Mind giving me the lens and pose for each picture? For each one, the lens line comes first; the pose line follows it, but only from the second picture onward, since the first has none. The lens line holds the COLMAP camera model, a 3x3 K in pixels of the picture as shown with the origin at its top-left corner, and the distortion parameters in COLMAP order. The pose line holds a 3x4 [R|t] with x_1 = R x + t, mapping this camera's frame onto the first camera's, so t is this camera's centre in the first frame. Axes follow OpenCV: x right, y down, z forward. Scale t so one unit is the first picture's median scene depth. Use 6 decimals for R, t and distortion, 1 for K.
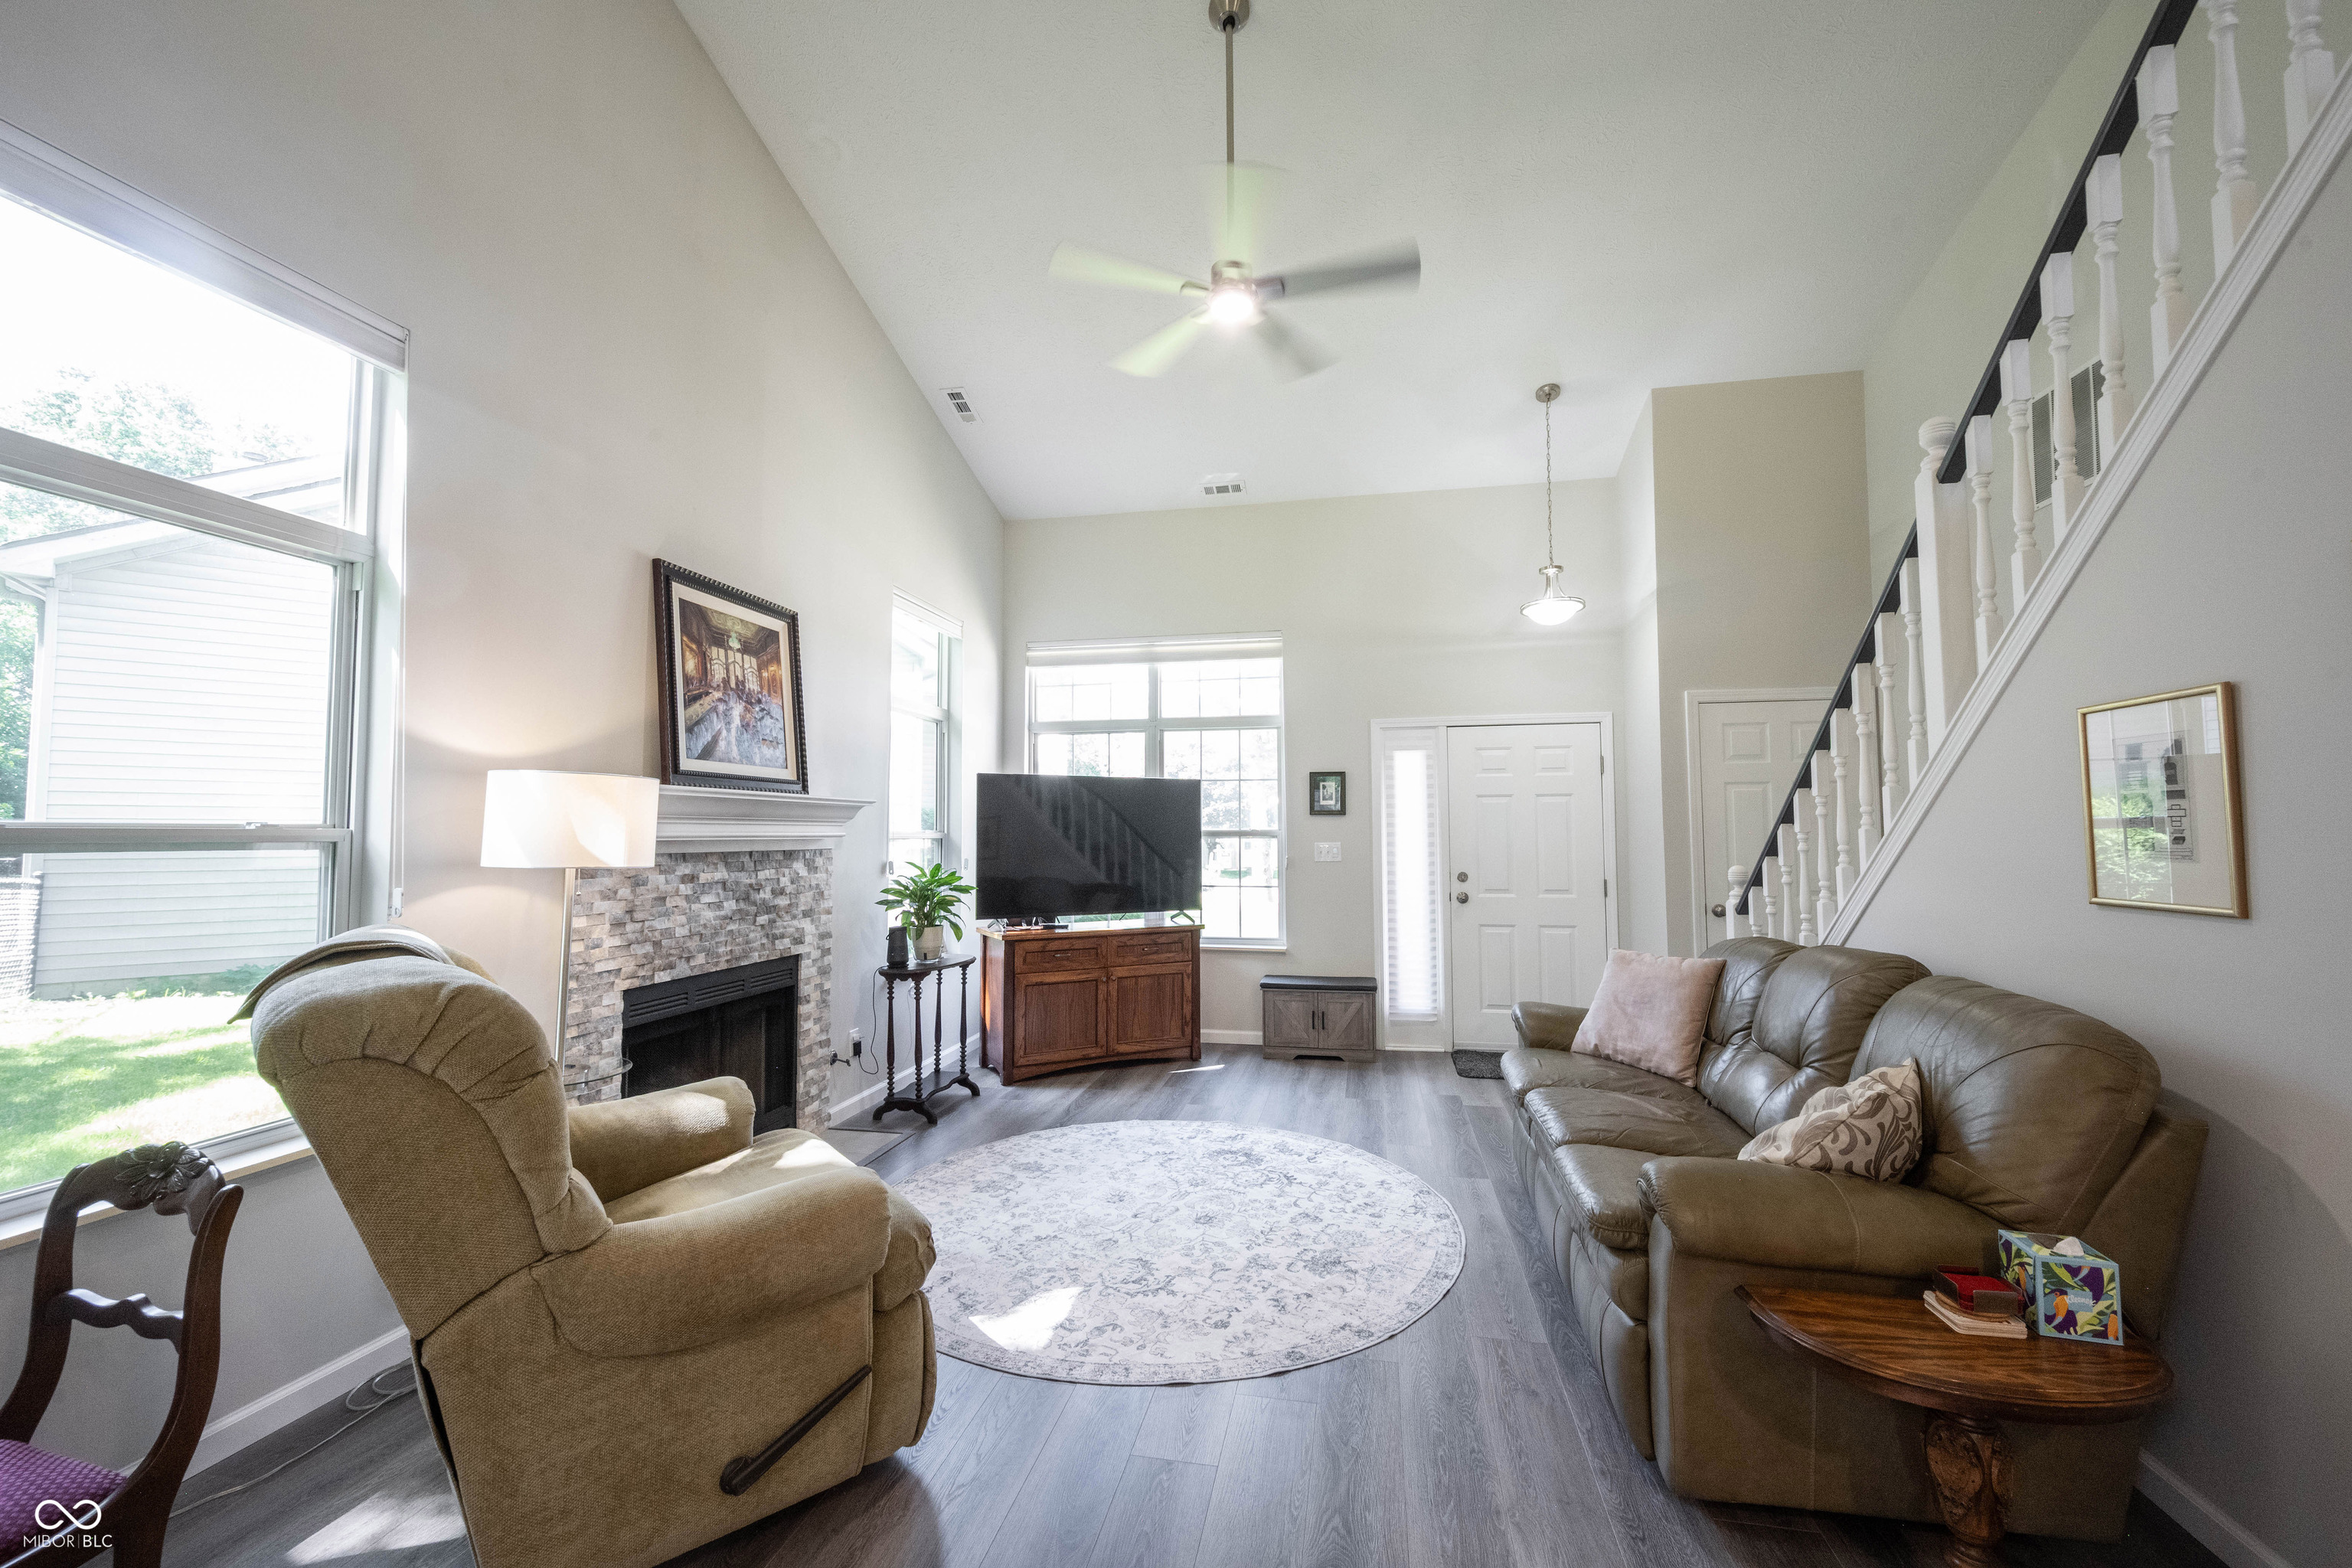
lens RADIAL K [[933.7, 0, 1180.7], [0, 933.7, 785.9], [0, 0, 1]] dist [-0.001174, 0.000697]
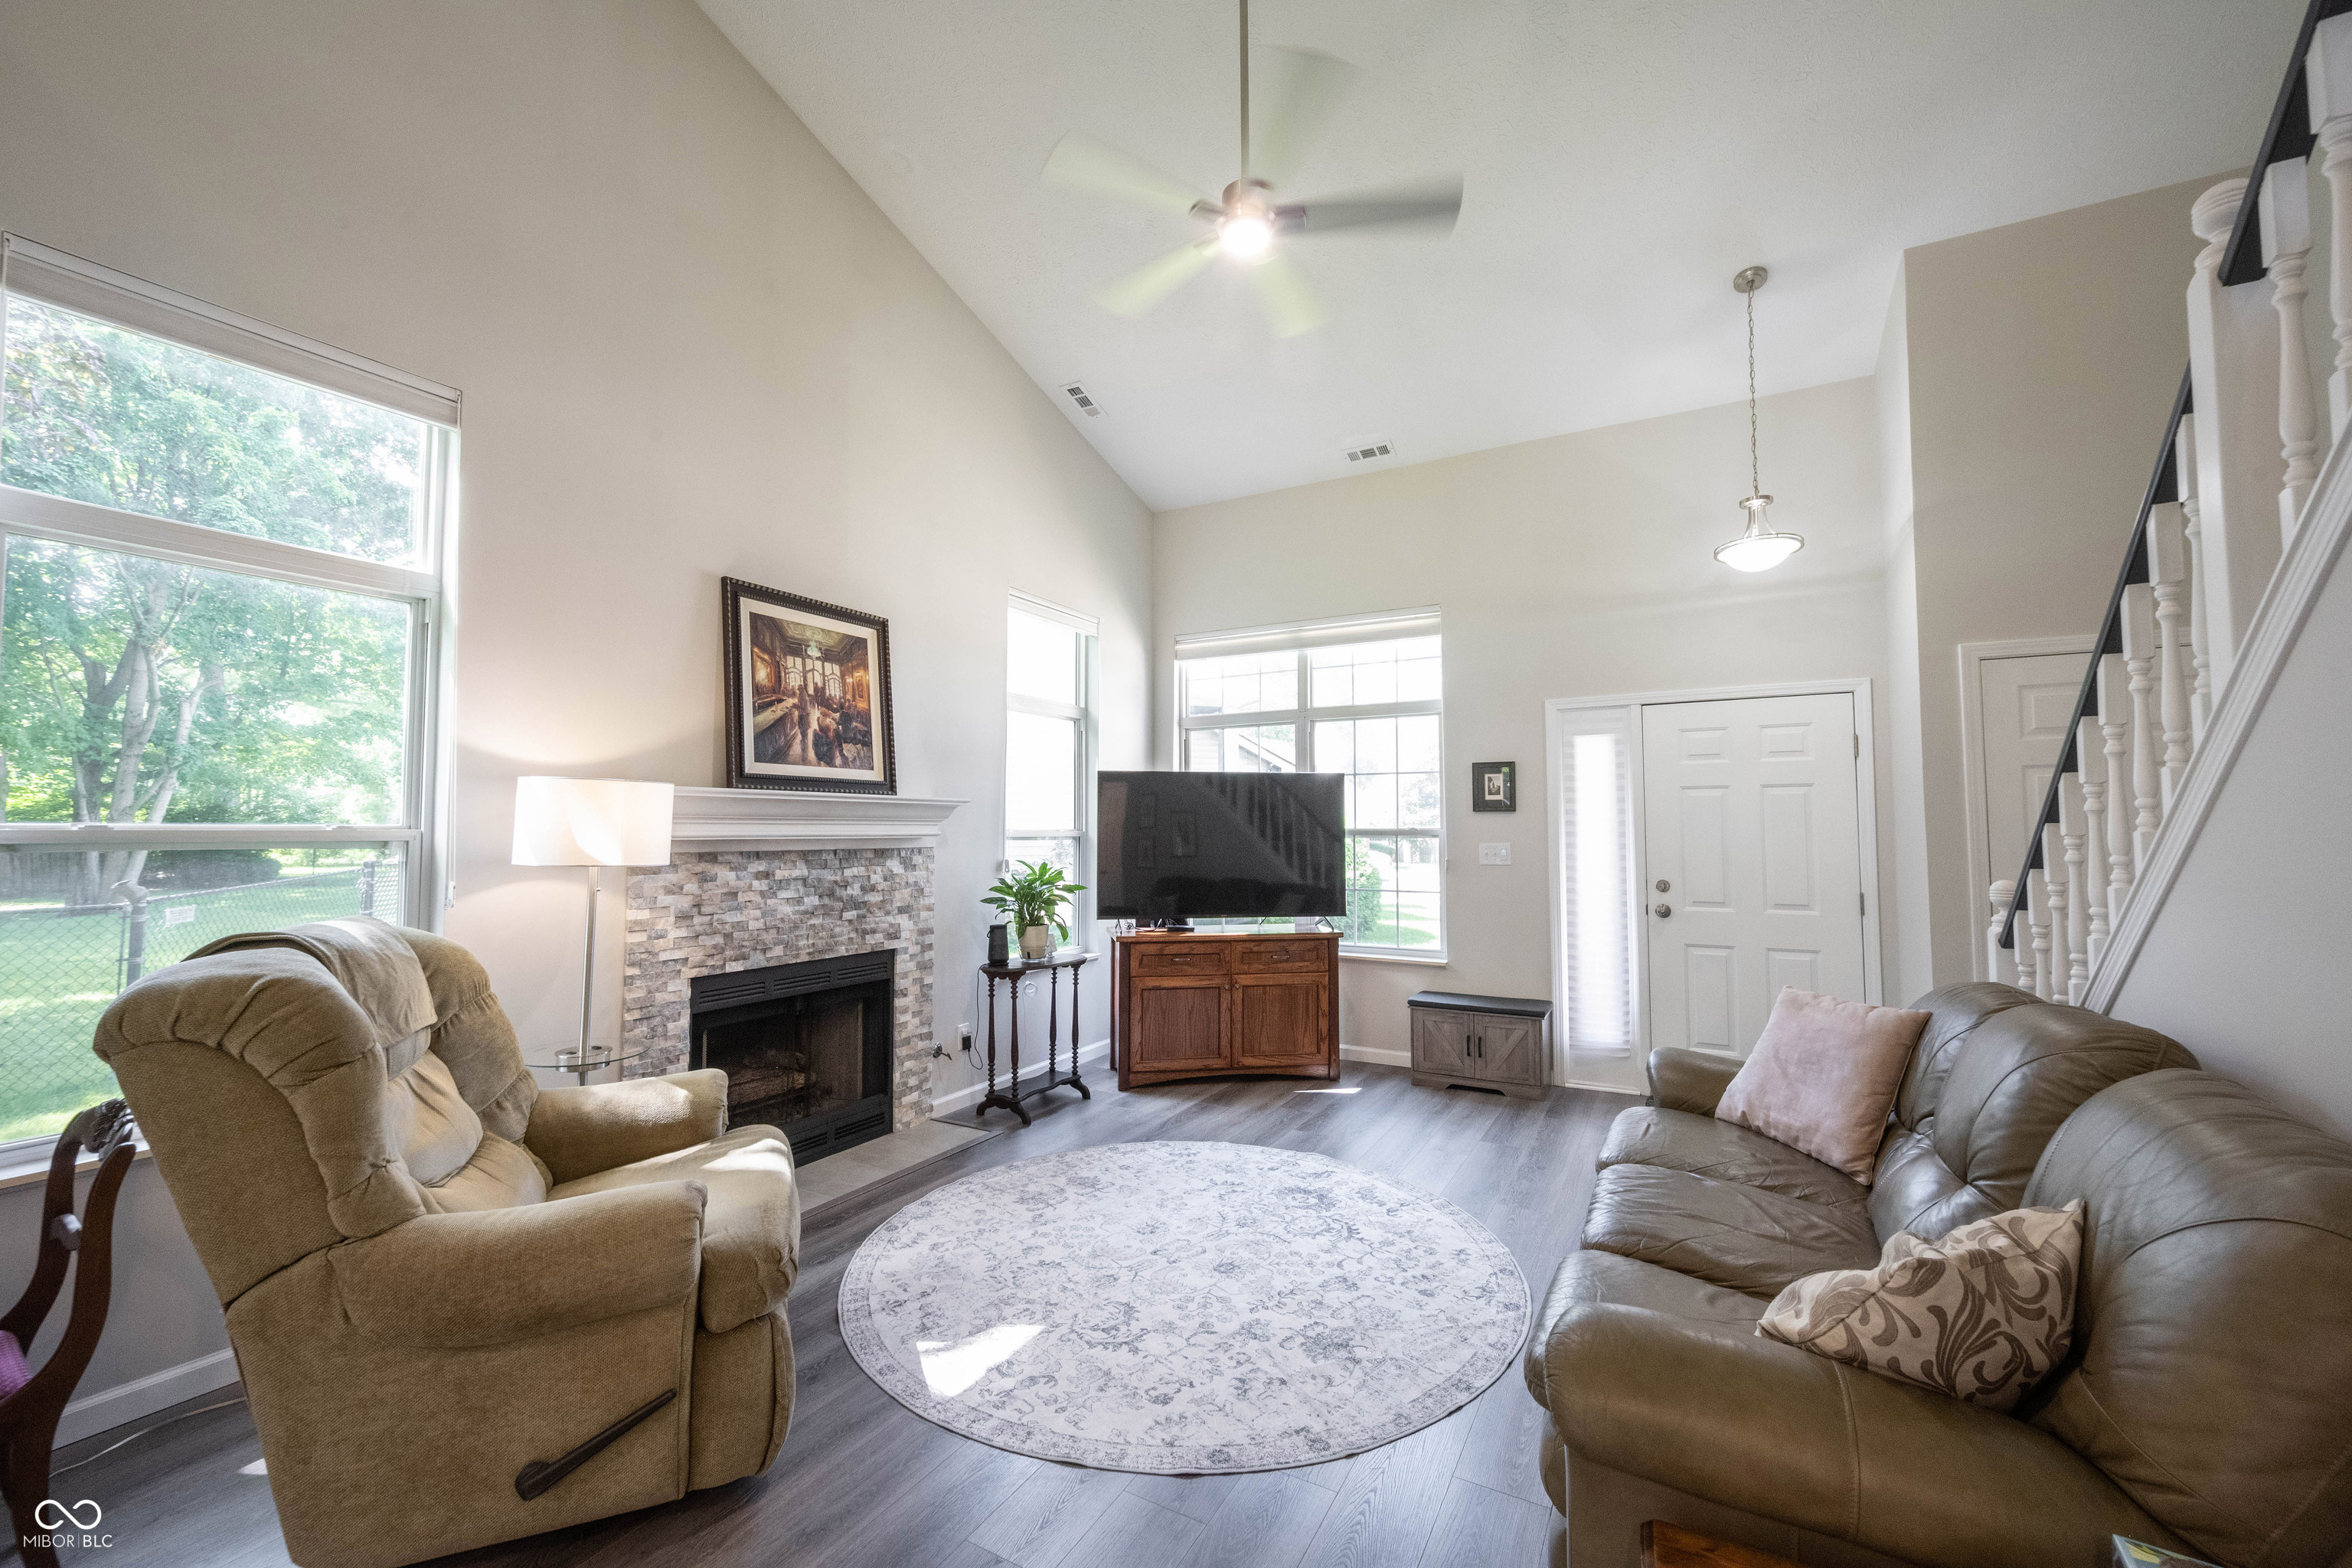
lens RADIAL K [[933.7, 0, 1174.2], [0, 933.7, 785.8], [0, 0, 1]] dist [-0.001174, 0.000697]
pose [[0.950809, -0.012714, -0.309516, 0.242874], [0.014007, 0.999900, 0.001955, 0.001826], [0.309460, -0.006194, 0.950892, 0.130761]]
